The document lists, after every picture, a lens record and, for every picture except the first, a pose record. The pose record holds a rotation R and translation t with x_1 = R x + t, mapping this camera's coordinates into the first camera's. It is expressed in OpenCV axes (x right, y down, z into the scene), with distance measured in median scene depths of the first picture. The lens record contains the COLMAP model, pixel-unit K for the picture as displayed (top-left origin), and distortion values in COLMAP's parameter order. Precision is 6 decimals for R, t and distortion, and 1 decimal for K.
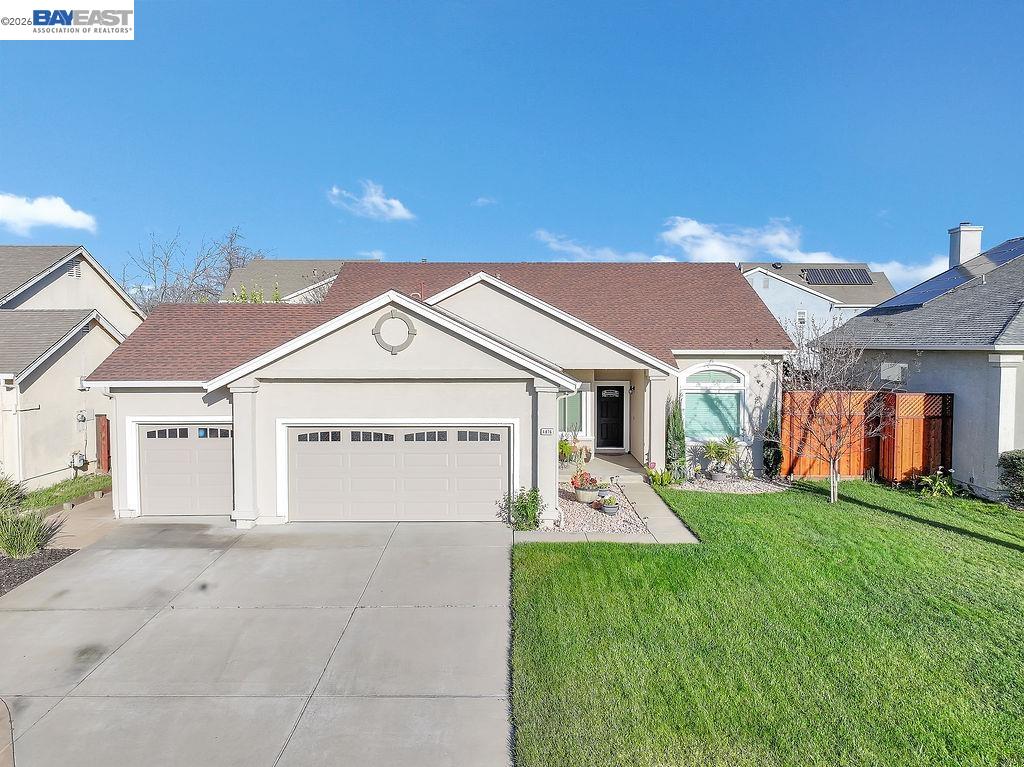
lens RADIAL K [[730.2, 0, 509.4], [0, 730.2, 377.7], [0, 0, 1]] dist [0.005541, 0.004837]
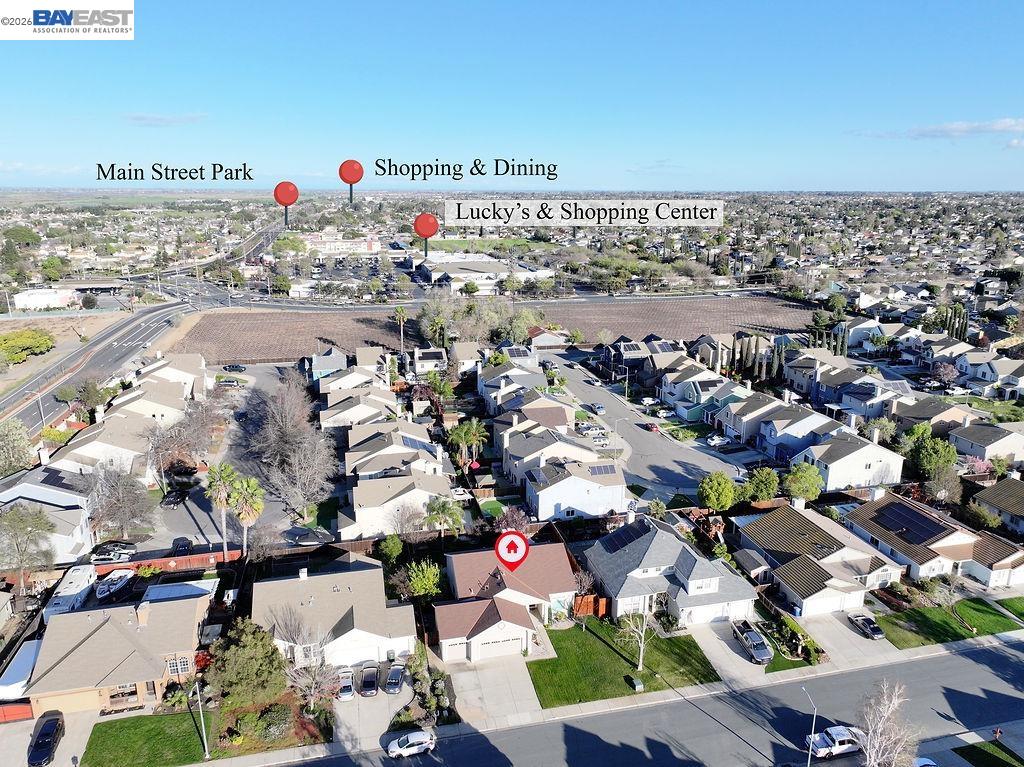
lens RADIAL K [[730.2, 0, 509.4], [0, 730.2, 377.7], [0, 0, 1]] dist [0.005541, 0.004837]
pose [[0.972966, -0.056909, 0.223828, -1.084882], [0.010271, 0.978868, 0.204234, -2.656394], [-0.230721, -0.196414, 0.952990, -3.370579]]
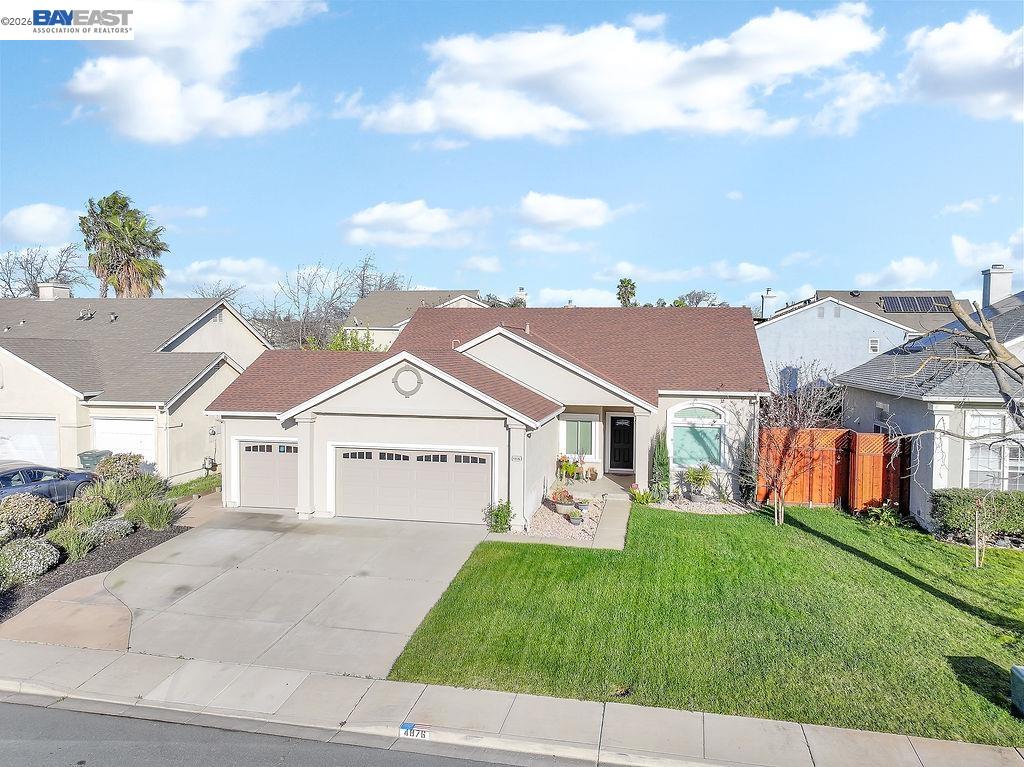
lens RADIAL K [[730.2, 0, 509.4], [0, 730.2, 377.7], [0, 0, 1]] dist [0.005541, 0.004837]
pose [[0.979396, 0.016576, -0.201267, 0.283042], [-0.017921, 0.999828, -0.004862, -0.061244], [0.201152, 0.008368, 0.979524, -0.276092]]
